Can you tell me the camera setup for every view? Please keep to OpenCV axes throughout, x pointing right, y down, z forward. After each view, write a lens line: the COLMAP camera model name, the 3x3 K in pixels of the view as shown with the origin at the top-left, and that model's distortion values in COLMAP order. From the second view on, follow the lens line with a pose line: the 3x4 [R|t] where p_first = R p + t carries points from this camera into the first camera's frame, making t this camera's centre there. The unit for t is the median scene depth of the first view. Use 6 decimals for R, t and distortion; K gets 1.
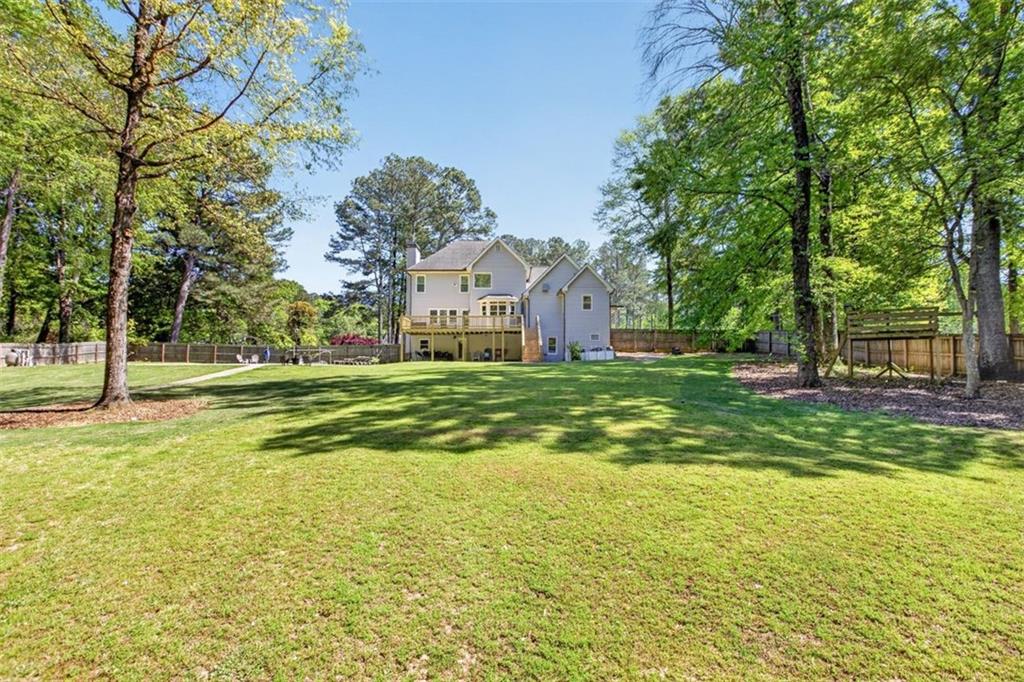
lens RADIAL K [[472.1, 0, 512.0], [0, 472.1, 341.0], [0, 0, 1]] dist [0.002784, 0.000425]
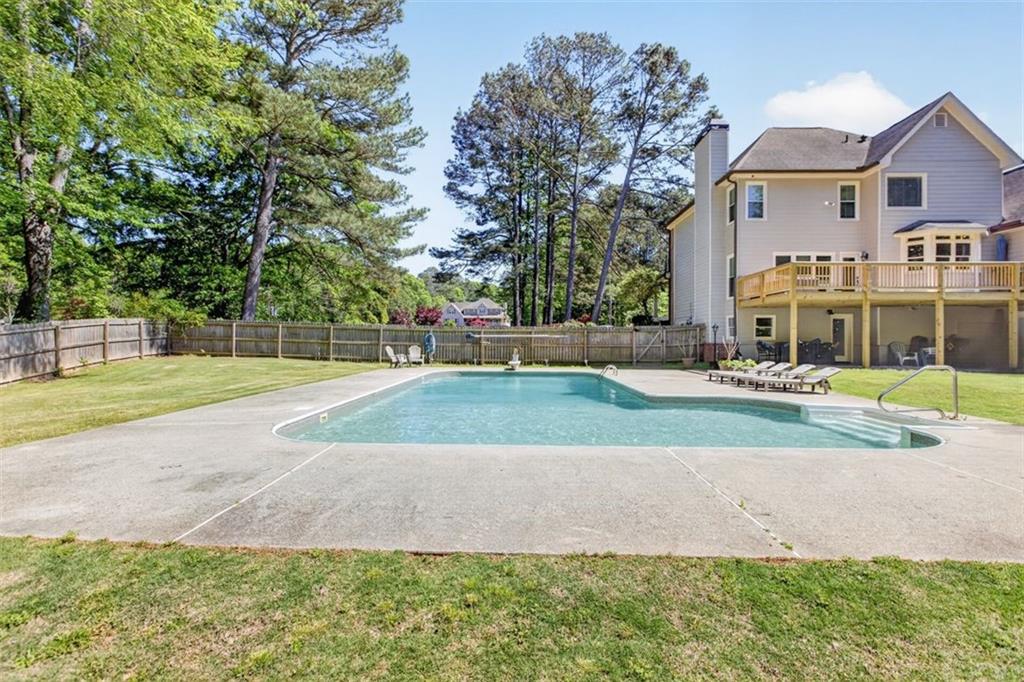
lens RADIAL K [[472.1, 0, 512.0], [0, 472.1, 341.0], [0, 0, 1]] dist [0.002784, 0.000425]
pose [[0.999519, 0.006176, -0.030395, -0.427299], [-0.004543, 0.998556, 0.053523, -0.003136], [0.030682, -0.053359, 0.998104, 0.502413]]
